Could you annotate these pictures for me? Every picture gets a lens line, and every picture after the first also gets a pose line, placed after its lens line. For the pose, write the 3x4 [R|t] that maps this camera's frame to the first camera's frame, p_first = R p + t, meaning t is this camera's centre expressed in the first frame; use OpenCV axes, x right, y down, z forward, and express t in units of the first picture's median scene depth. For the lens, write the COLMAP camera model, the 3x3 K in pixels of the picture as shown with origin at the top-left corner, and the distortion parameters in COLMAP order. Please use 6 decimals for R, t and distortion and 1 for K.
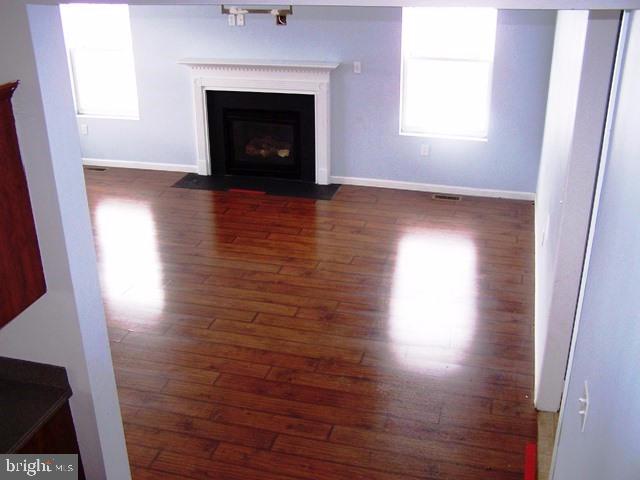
lens RADIAL K [[724.7, 0, 320.0], [0, 724.7, 240.0], [0, 0, 1]] dist [-0.238551, 0.618919]
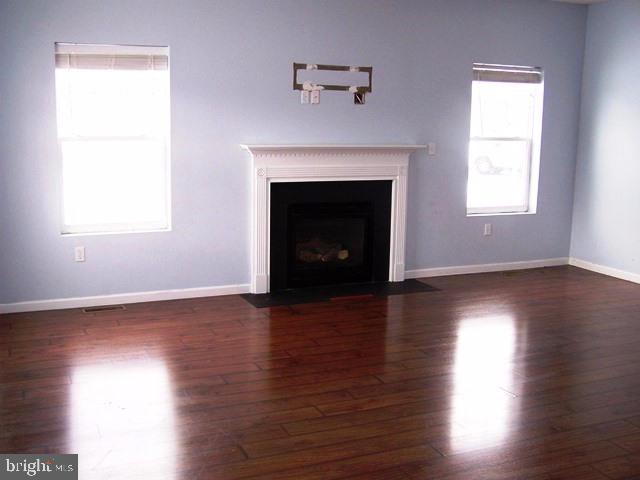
lens RADIAL K [[724.7, 0, 320.0], [0, 724.7, 240.0], [0, 0, 1]] dist [-0.238551, 0.618919]
pose [[0.772021, -0.083102, 0.630141, -0.646668], [0.232320, 0.959710, -0.158064, -0.007794], [-0.591617, 0.268423, 0.760223, 0.378643]]
